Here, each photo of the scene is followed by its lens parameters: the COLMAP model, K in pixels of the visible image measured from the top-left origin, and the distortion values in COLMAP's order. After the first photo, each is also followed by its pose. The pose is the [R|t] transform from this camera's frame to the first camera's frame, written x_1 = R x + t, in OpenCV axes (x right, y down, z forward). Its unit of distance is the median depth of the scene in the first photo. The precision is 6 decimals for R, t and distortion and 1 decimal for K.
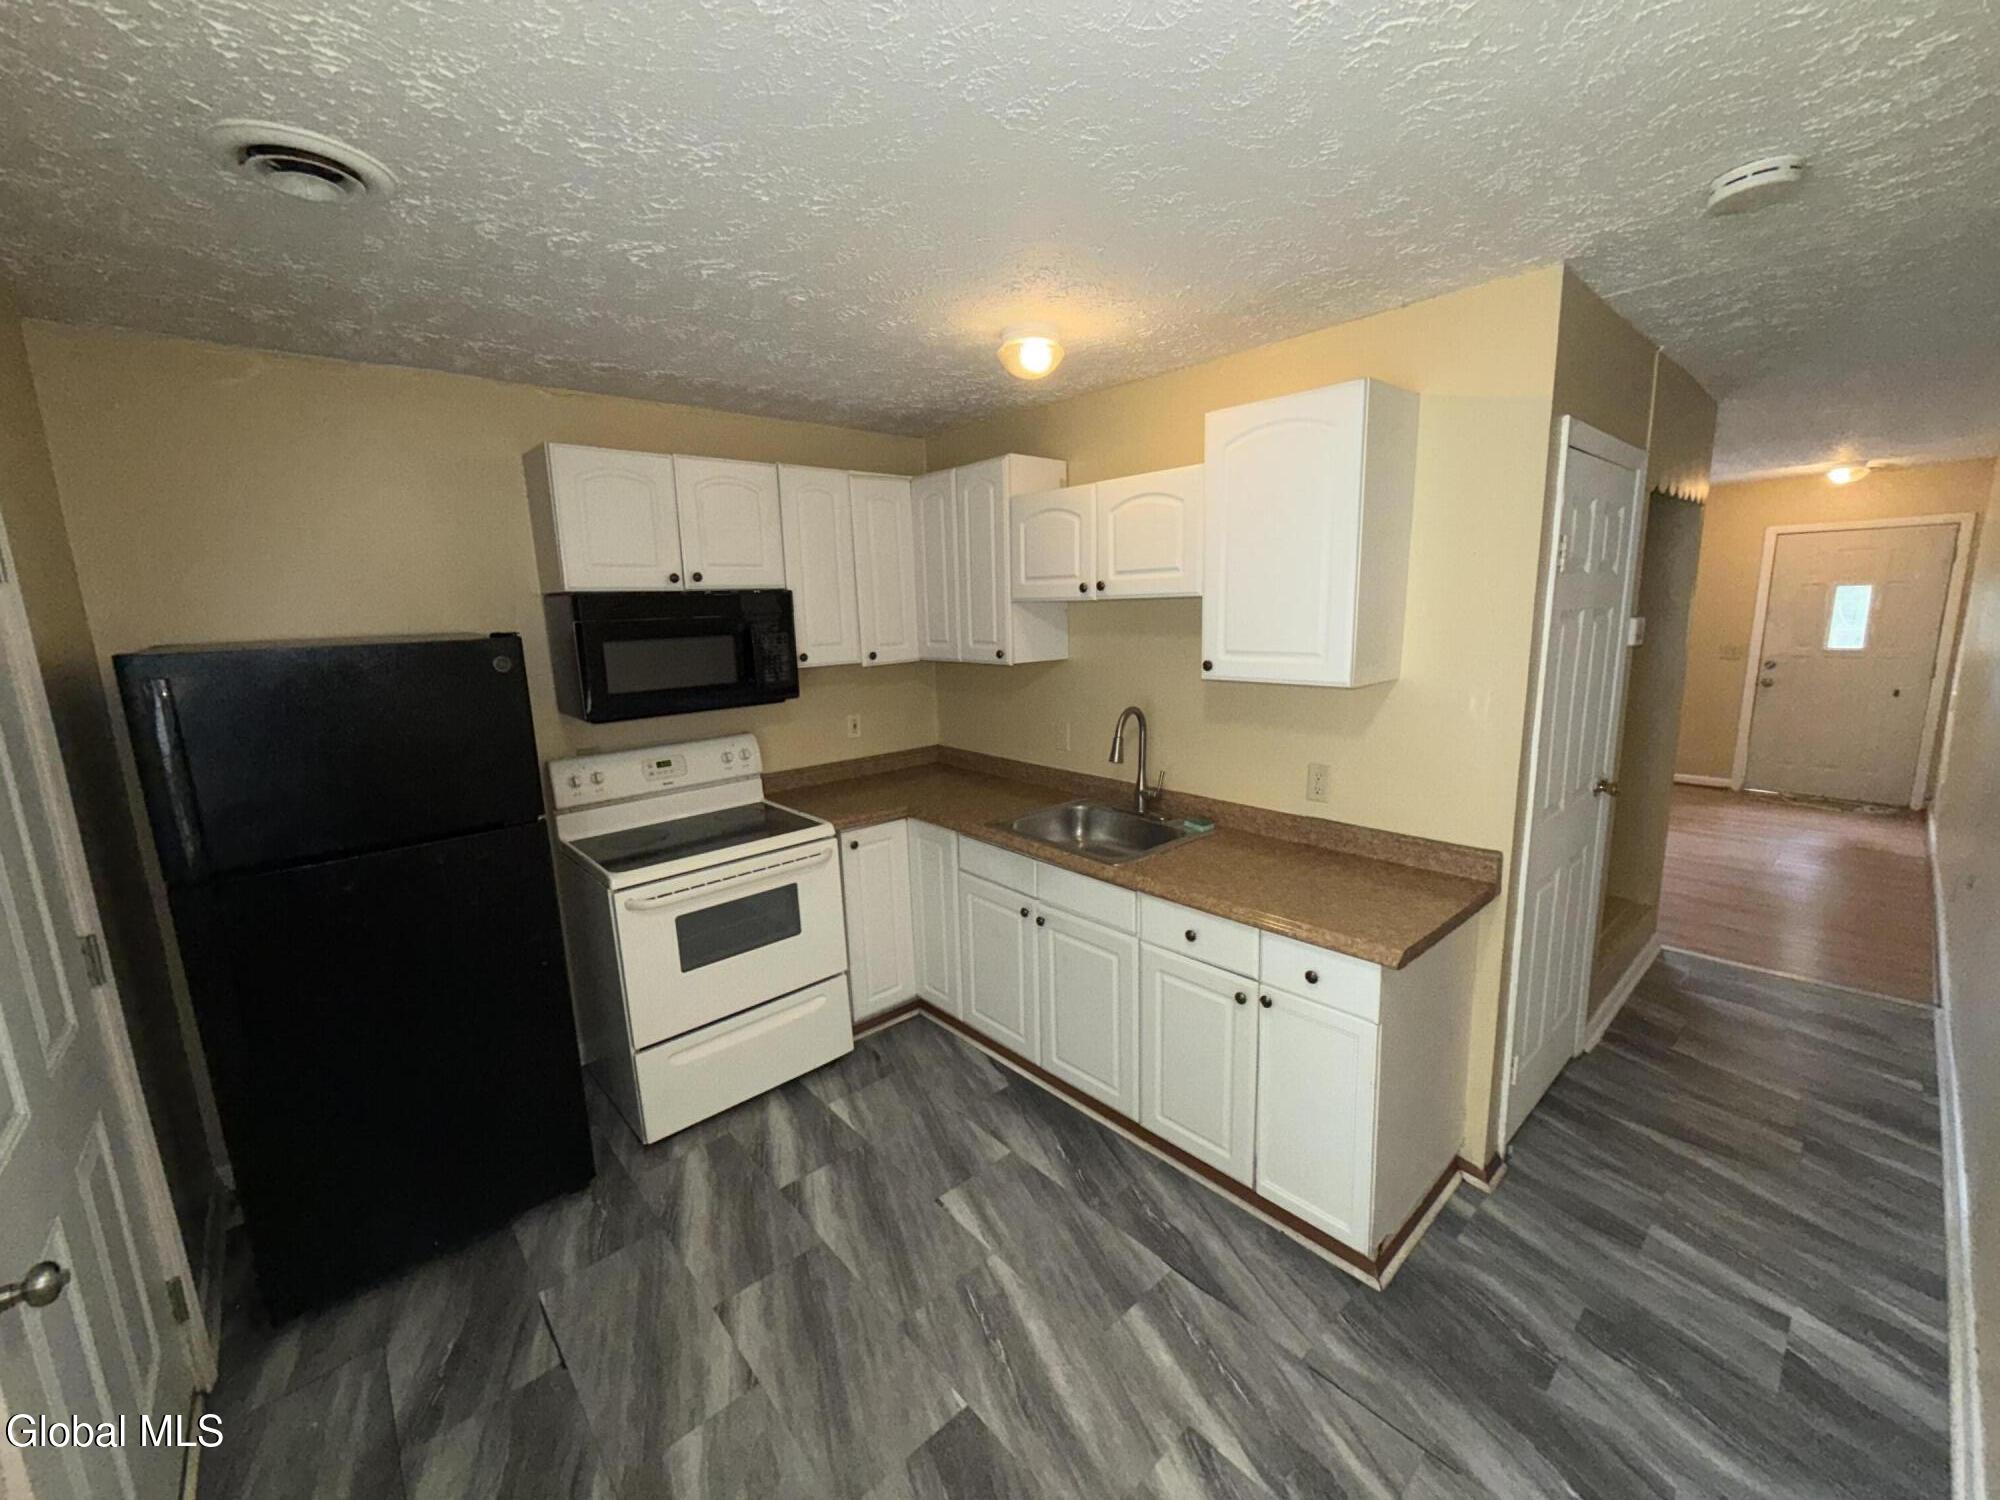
lens RADIAL K [[802.6, 0, 1004.8], [0, 802.6, 748.3], [0, 0, 1]] dist [0.000225, 0.000442]
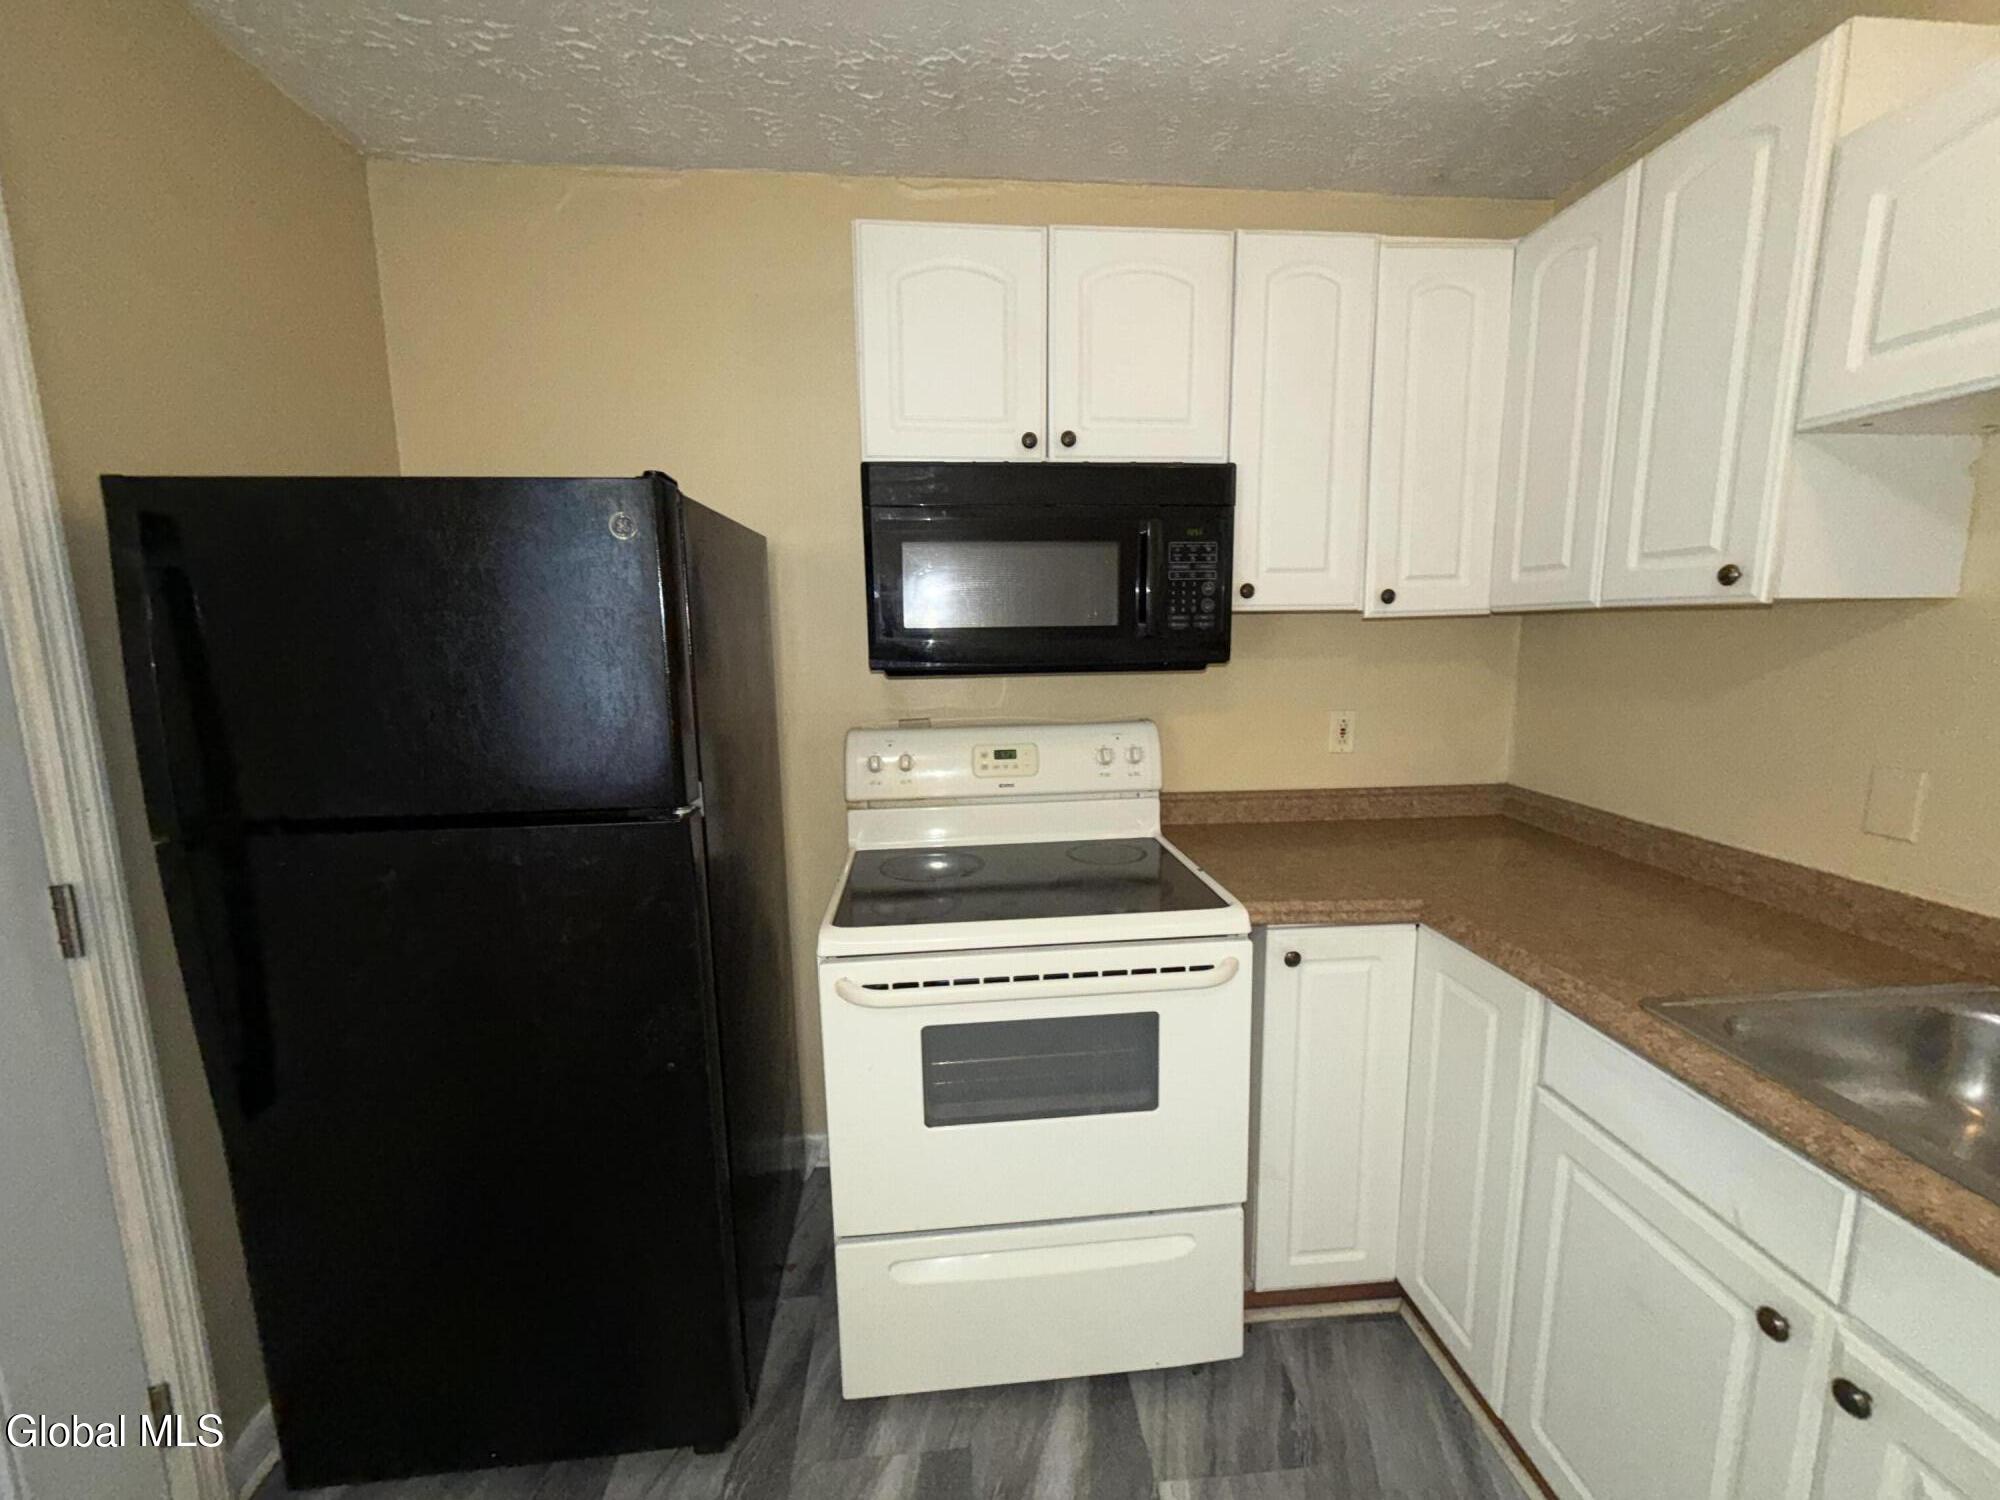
lens RADIAL K [[802.6, 0, 1004.8], [0, 802.6, 748.3], [0, 0, 1]] dist [0.000225, 0.000442]
pose [[0.802994, 0.106220, -0.586446, -0.052899], [-0.119441, 0.992708, 0.016259, 0.004511], [0.583896, 0.056990, 0.809825, 0.484310]]
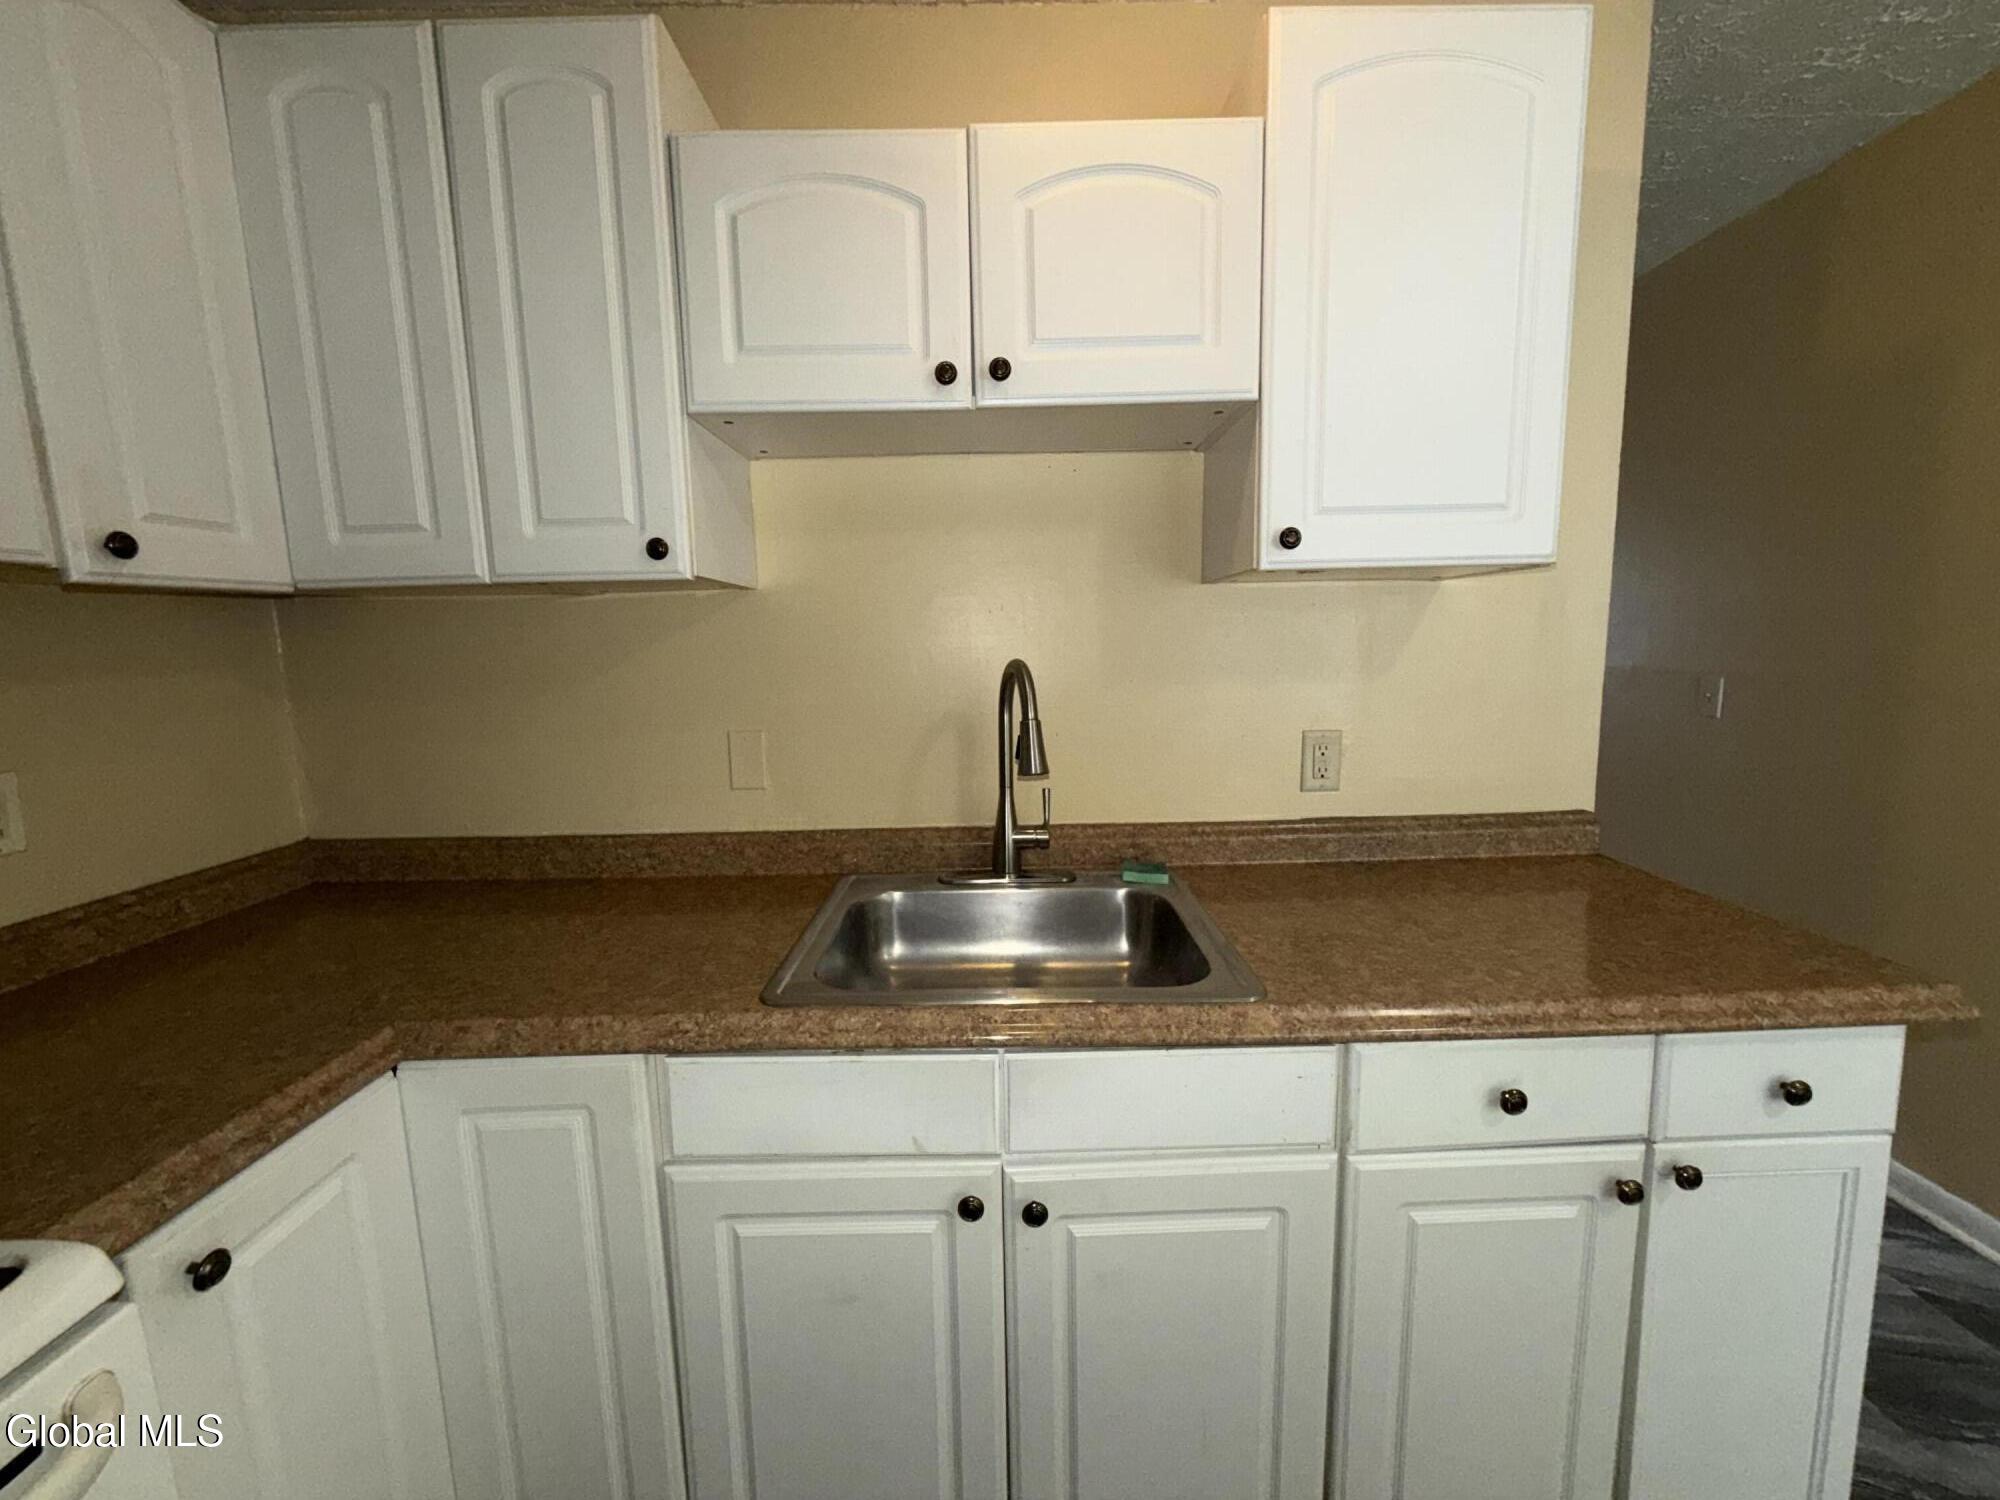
lens RADIAL K [[802.6, 0, 1004.8], [0, 802.6, 748.3], [0, 0, 1]] dist [0.000225, 0.000442]
pose [[0.661110, -0.089200, 0.744968, -0.194118], [0.141412, 0.989926, -0.006964, 0.003007], [-0.736842, 0.109951, 0.667064, 0.647634]]
